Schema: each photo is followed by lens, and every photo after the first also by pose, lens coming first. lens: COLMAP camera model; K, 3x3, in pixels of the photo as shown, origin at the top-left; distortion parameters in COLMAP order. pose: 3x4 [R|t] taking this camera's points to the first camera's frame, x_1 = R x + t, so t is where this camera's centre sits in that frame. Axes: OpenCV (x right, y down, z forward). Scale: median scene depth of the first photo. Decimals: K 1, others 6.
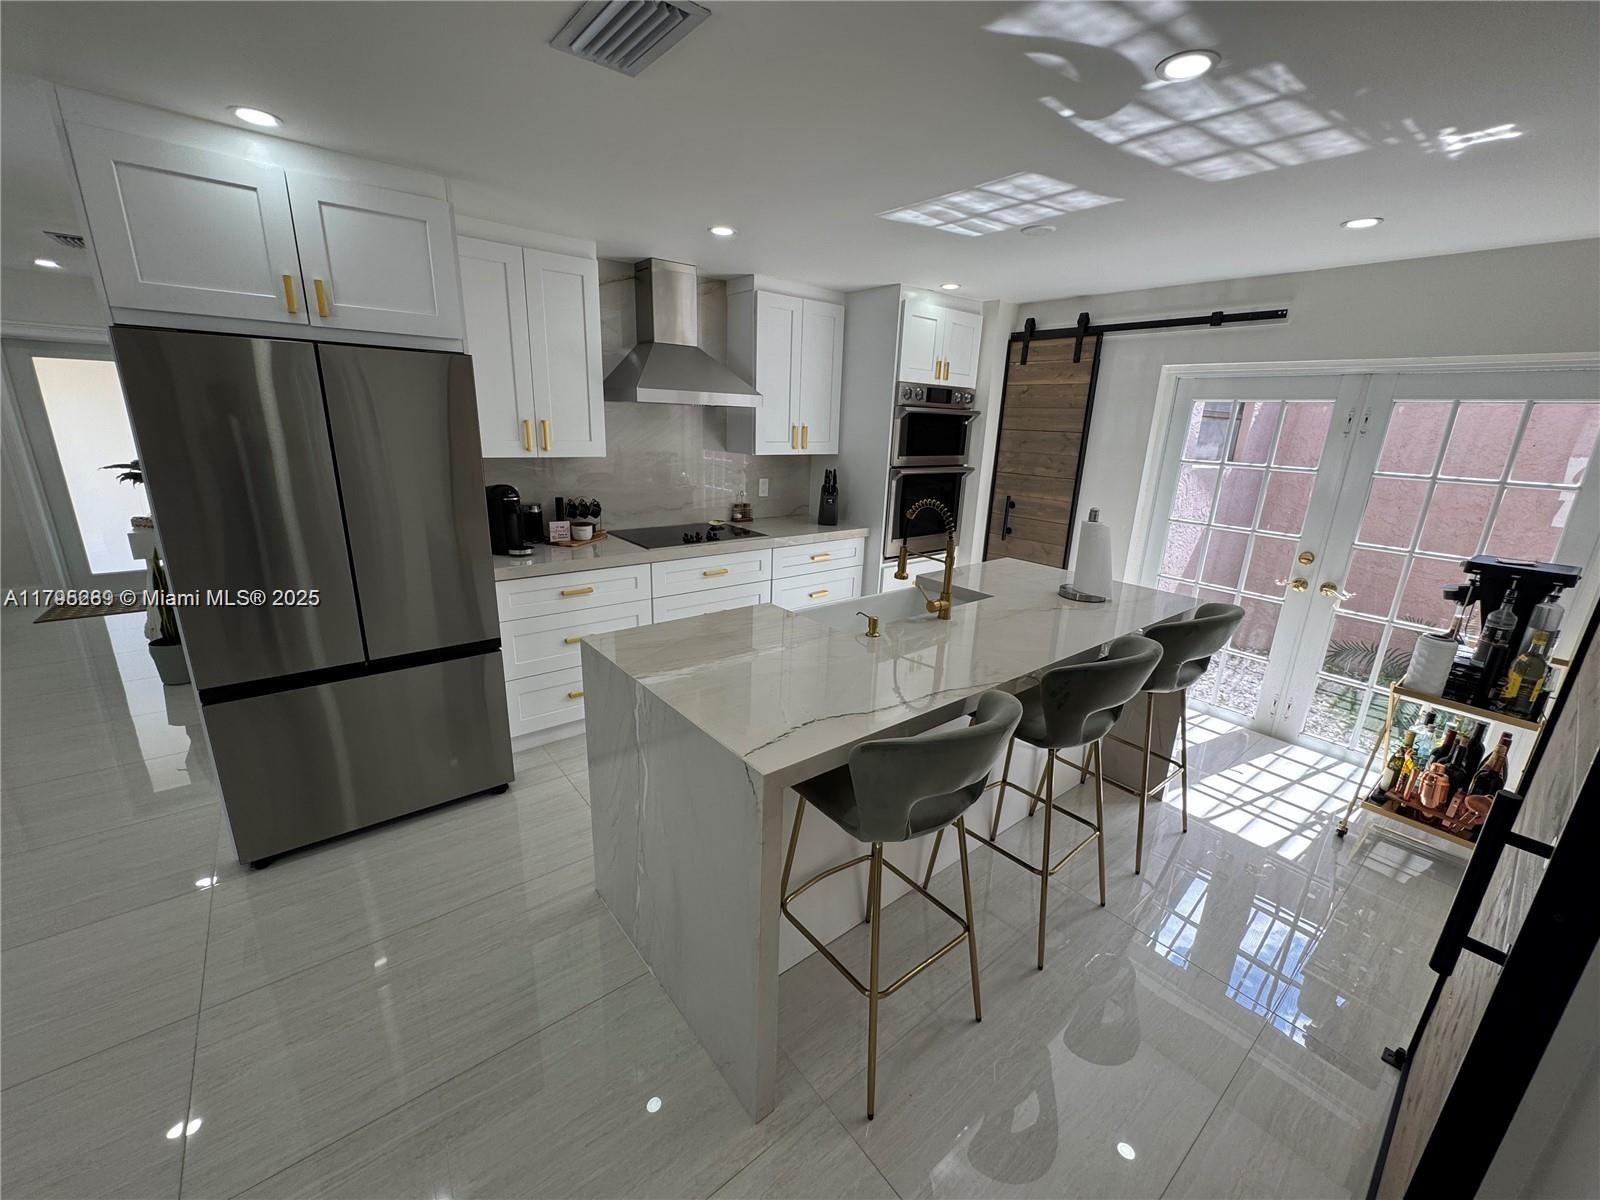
lens RADIAL K [[637.6, 0, 804.7], [0, 637.6, 601.6], [0, 0, 1]] dist [-0.001958, 0.000064]
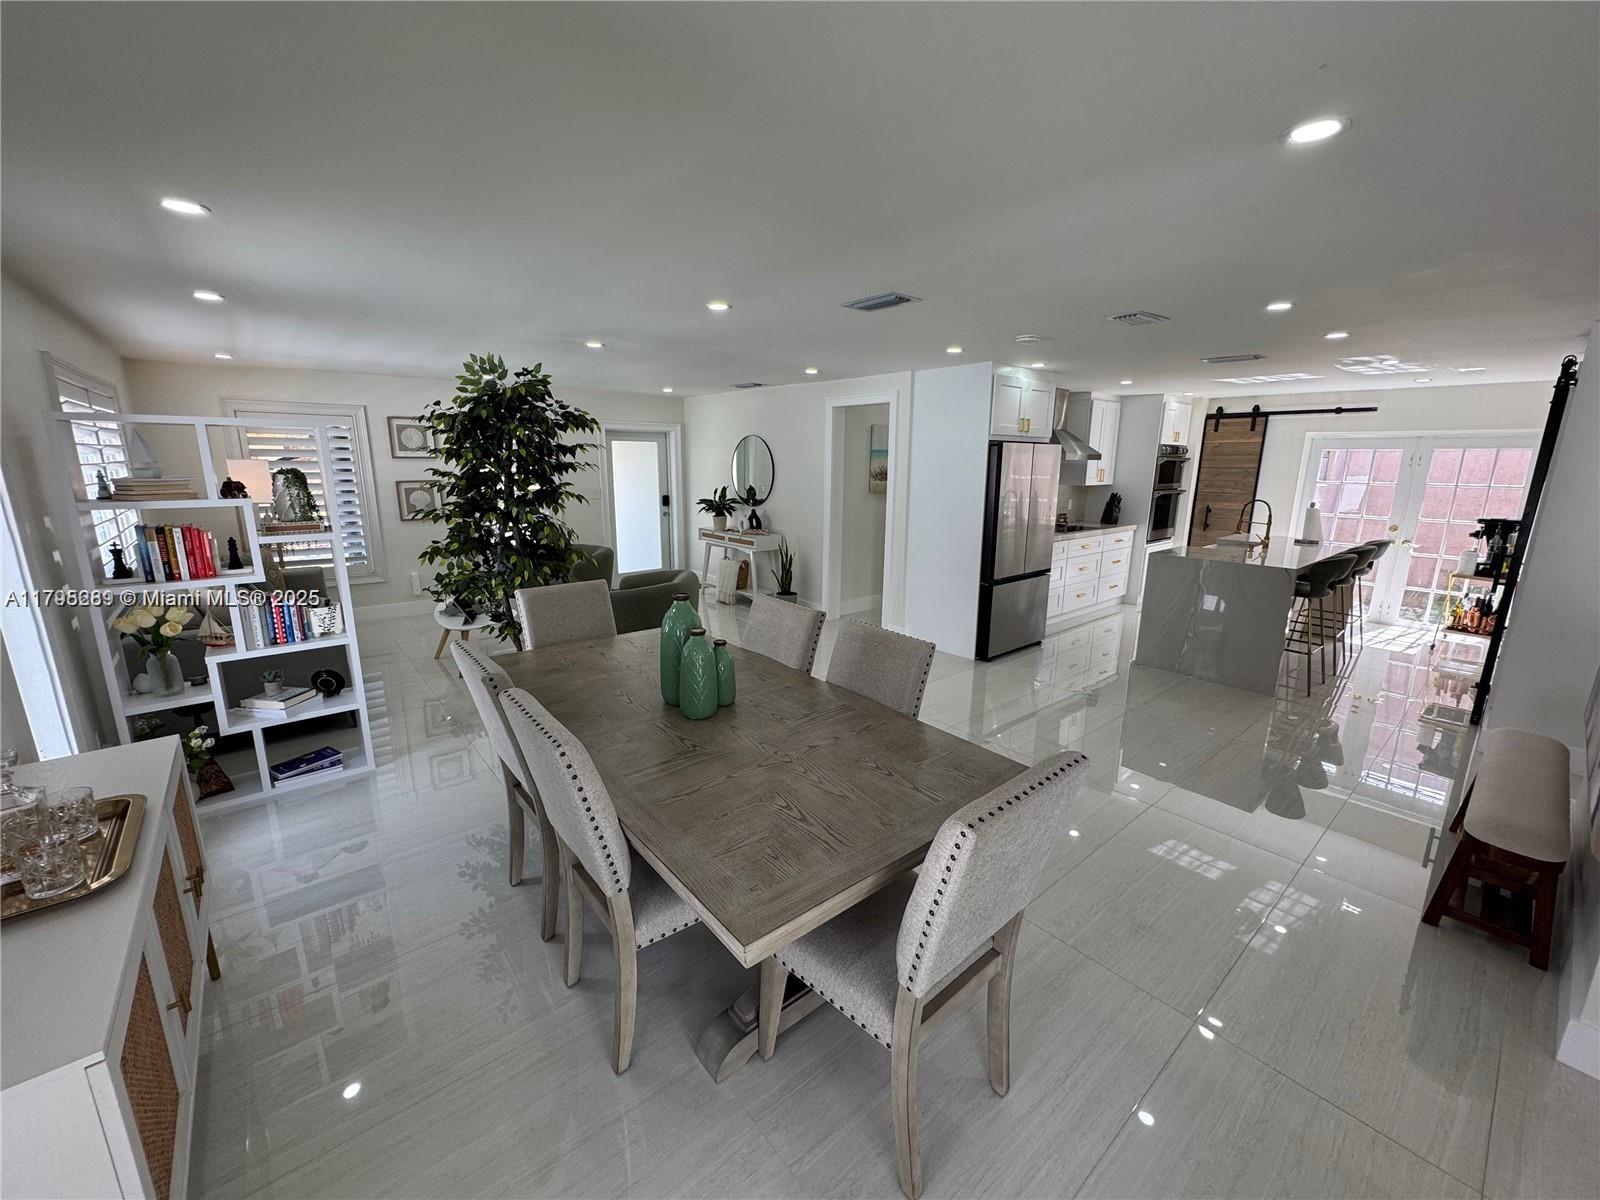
lens RADIAL K [[637.6, 0, 807.2], [0, 637.6, 601.0], [0, 0, 1]] dist [-0.001958, 0.000064]
pose [[0.999328, -0.032593, 0.016742, -1.002303], [0.033572, 0.997515, -0.061936, 0.204883], [-0.014682, 0.062457, 0.997940, -0.869219]]
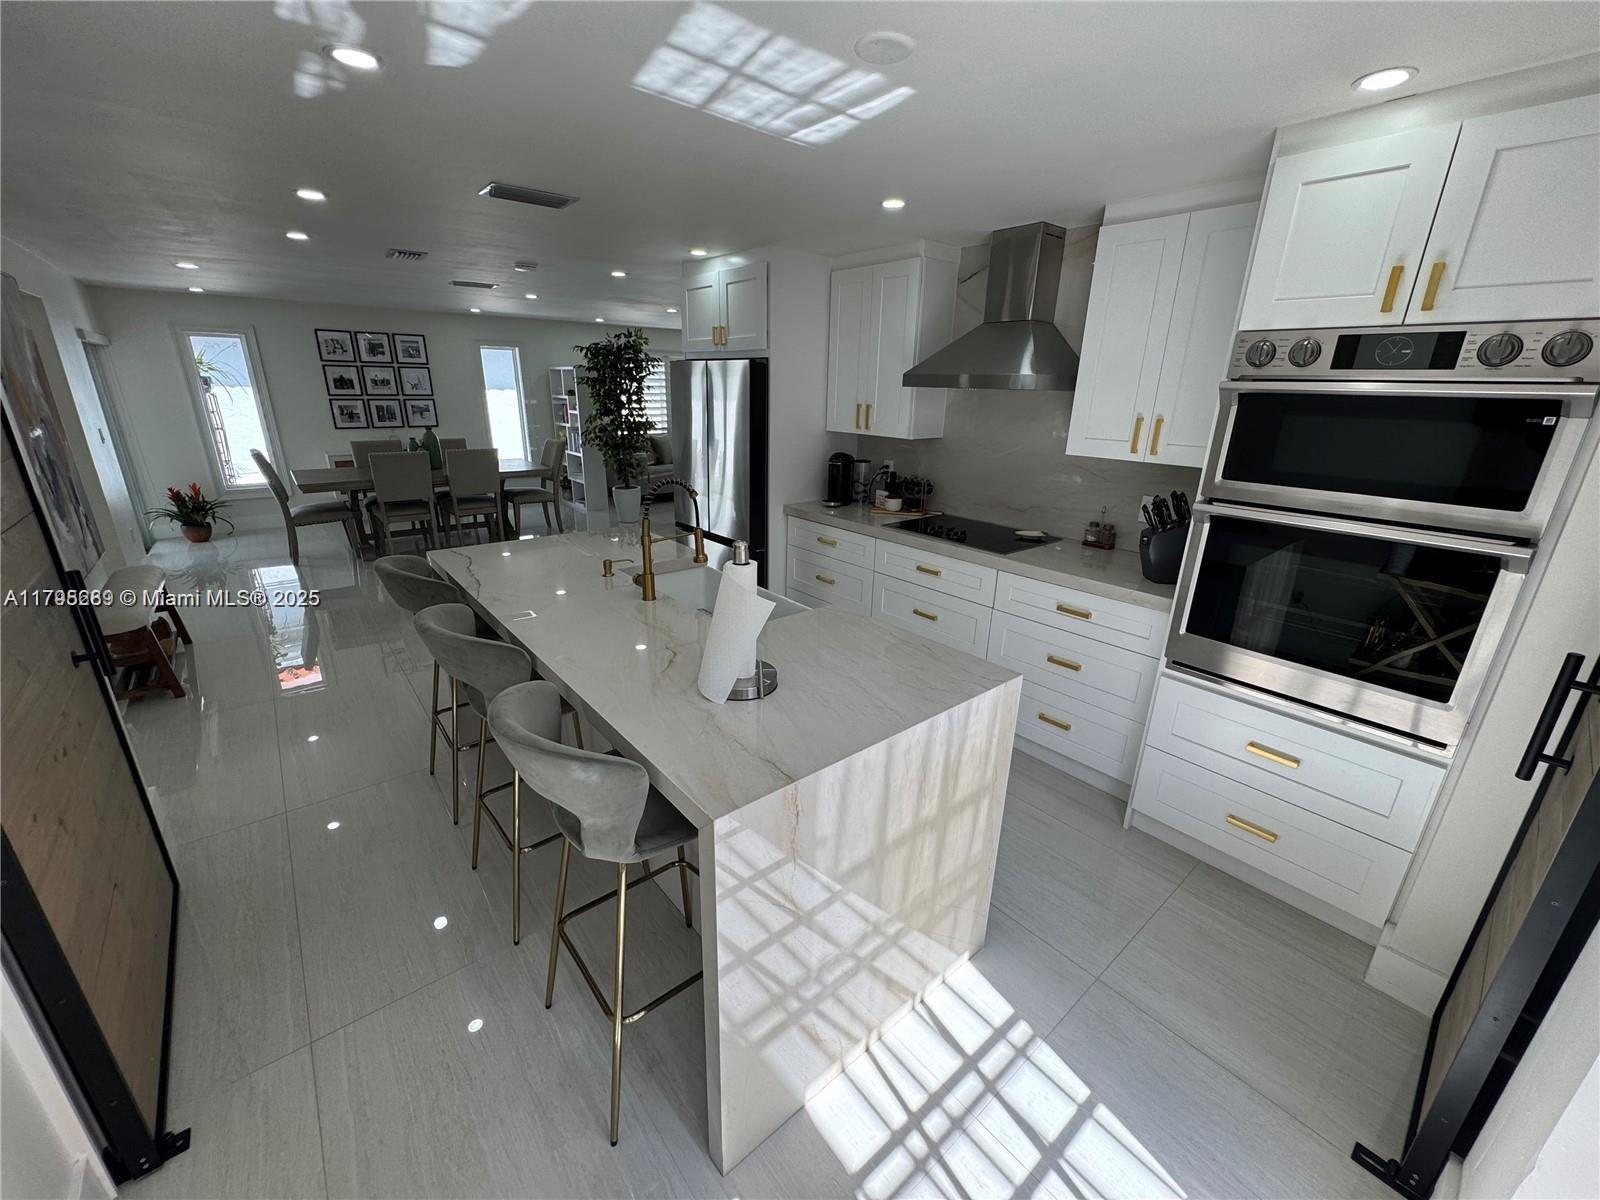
lens RADIAL K [[637.6, 0, 808.9], [0, 637.6, 604.7], [0, 0, 1]] dist [-0.001958, 0.000064]
pose [[0.026878, 0.281899, -0.959067, 0.759444], [-0.310950, 0.914175, 0.259990, -0.186812], [0.950046, 0.291234, 0.112228, 0.742302]]
